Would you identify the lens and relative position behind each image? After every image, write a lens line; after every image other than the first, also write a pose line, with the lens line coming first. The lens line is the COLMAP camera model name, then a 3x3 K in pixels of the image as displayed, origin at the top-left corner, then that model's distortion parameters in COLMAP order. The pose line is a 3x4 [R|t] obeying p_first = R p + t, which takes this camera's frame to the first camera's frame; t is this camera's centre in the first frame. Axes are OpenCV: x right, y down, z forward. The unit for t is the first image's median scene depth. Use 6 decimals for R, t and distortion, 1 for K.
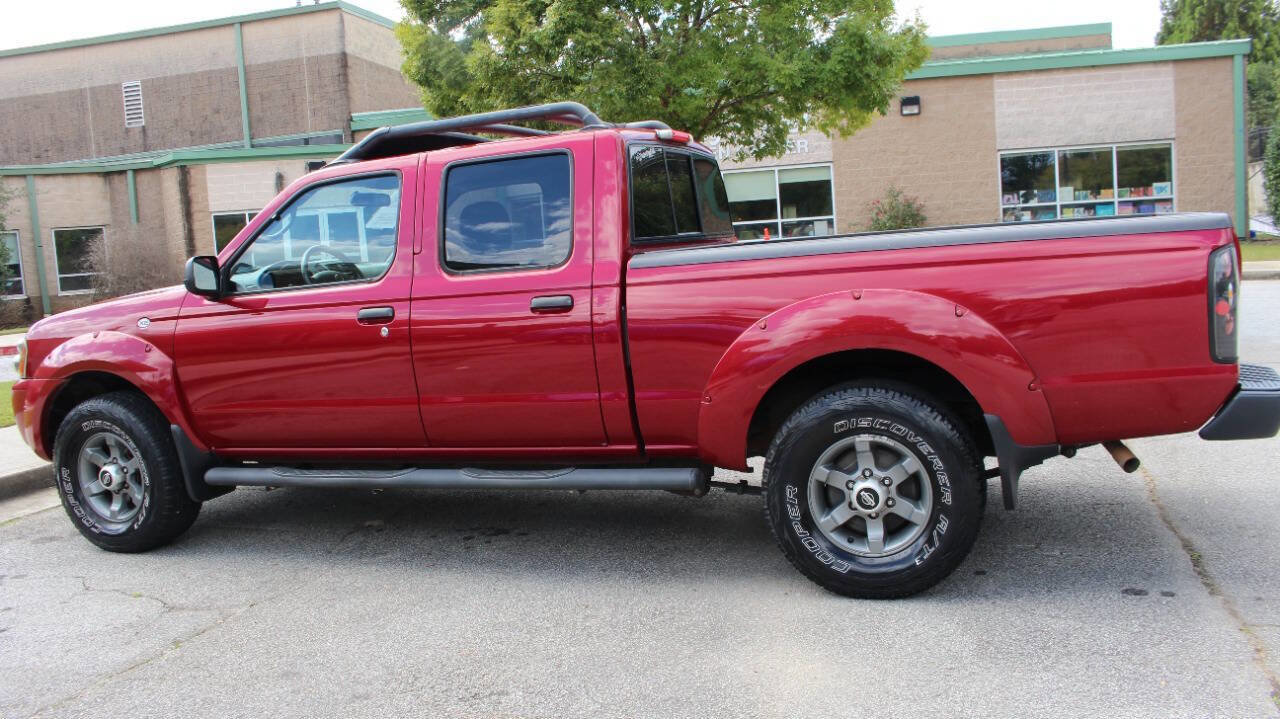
lens RADIAL K [[1056.2, 0, 644.3], [0, 1056.2, 363.8], [0, 0, 1]] dist [-0.159067, 0.129914]
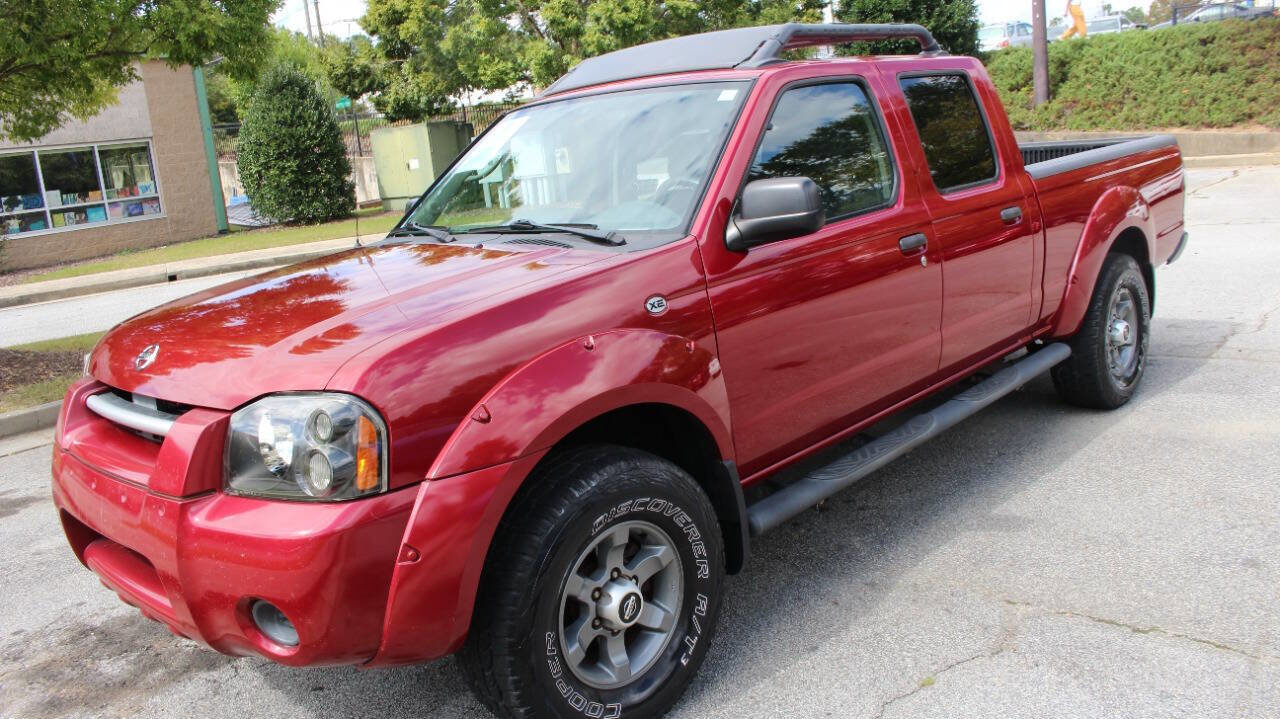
lens RADIAL K [[1056.8, 0, 641.9], [0, 1056.8, 368.2], [0, 0, 1]] dist [-0.156828, 0.126525]
pose [[0.415013, -0.169668, 0.893855, -0.995618], [0.180907, 0.978229, 0.101689, -0.065554], [-0.891648, 0.119502, 0.436672, 0.737794]]
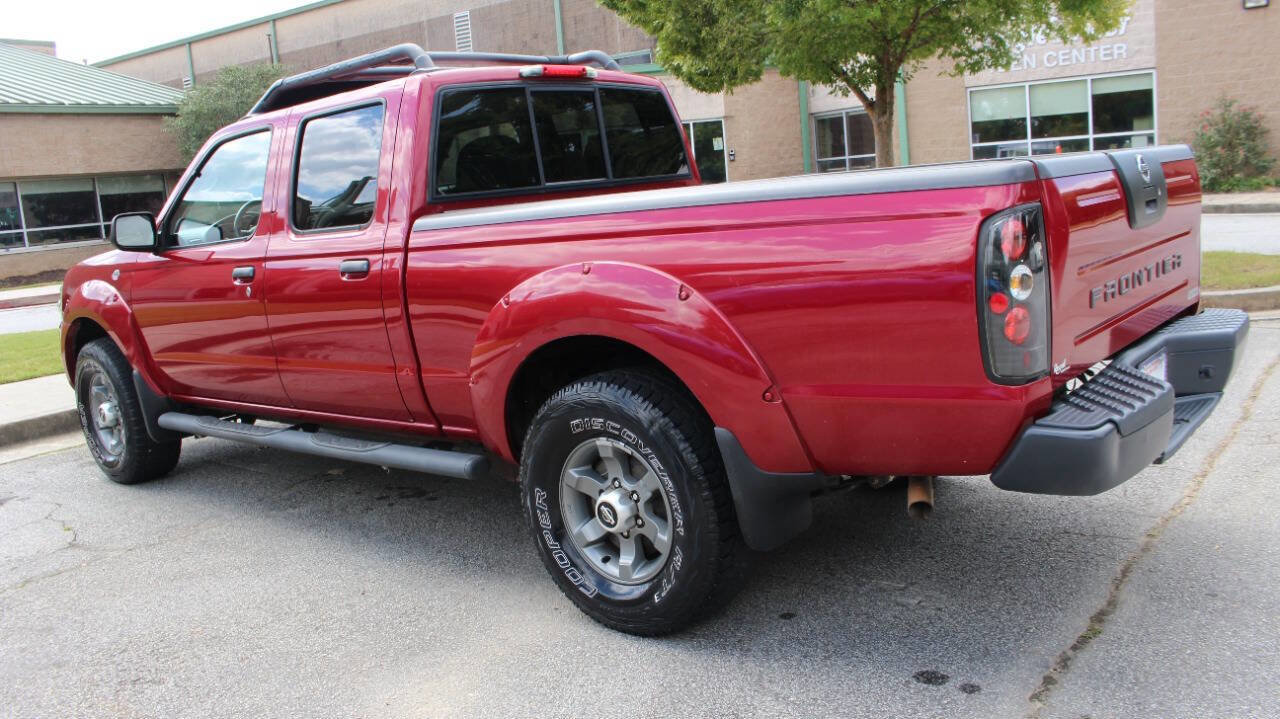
lens RADIAL K [[1056.2, 0, 644.3], [0, 1056.2, 363.8], [0, 0, 1]] dist [-0.159067, 0.129914]
pose [[0.939673, 0.046914, -0.338843, 0.387336], [-0.019394, 0.996264, 0.084153, -0.045480], [0.341525, -0.072505, 0.937072, 0.178722]]
